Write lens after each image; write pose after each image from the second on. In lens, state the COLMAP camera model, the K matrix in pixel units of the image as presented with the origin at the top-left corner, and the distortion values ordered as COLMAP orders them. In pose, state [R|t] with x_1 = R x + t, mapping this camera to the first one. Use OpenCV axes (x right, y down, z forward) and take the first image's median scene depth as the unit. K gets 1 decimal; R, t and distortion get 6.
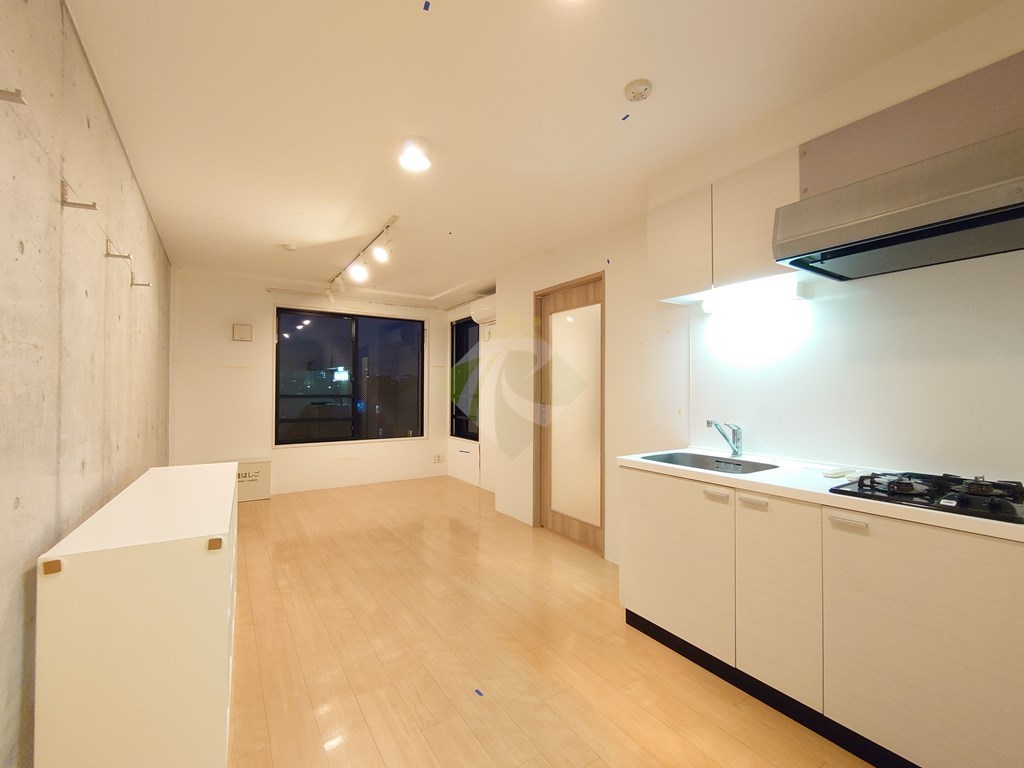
lens RADIAL K [[442.5, 0, 509.7], [0, 442.5, 385.2], [0, 0, 1]] dist [0.002306, 0.000307]
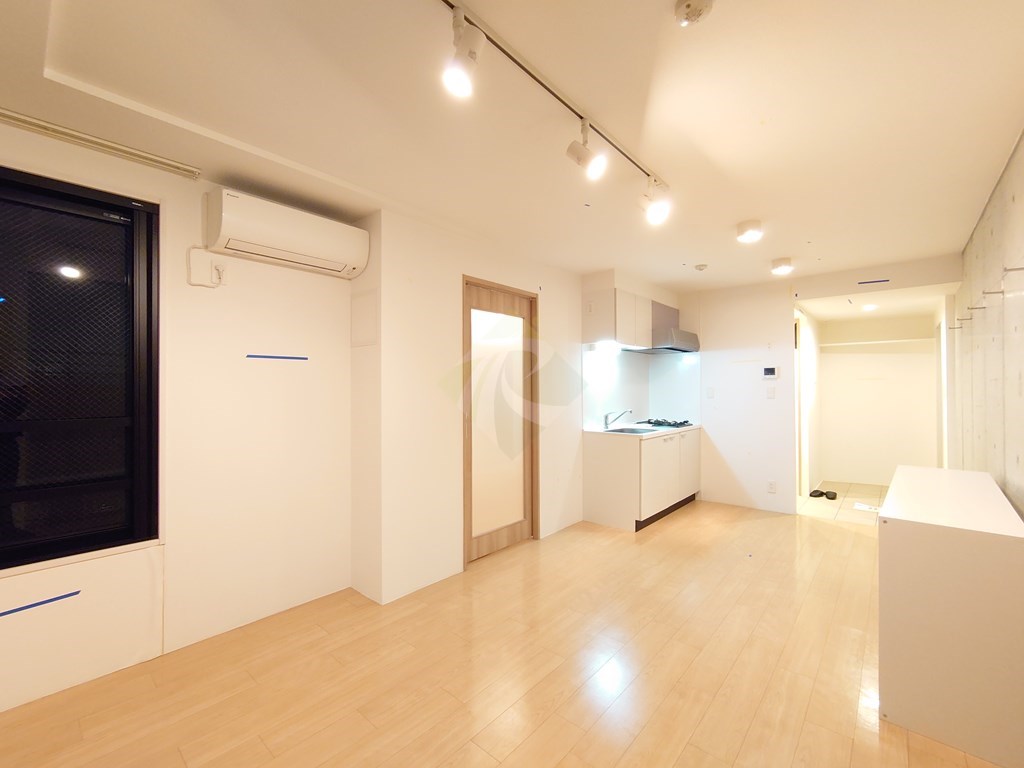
lens RADIAL K [[442.5, 0, 509.6], [0, 442.5, 386.1], [0, 0, 1]] dist [0.002306, 0.000307]
pose [[-0.269611, 0.005333, 0.962955, -0.801579], [-0.010554, 0.999908, -0.008492, -0.004934], [-0.962912, -0.012453, -0.269530, 1.243284]]
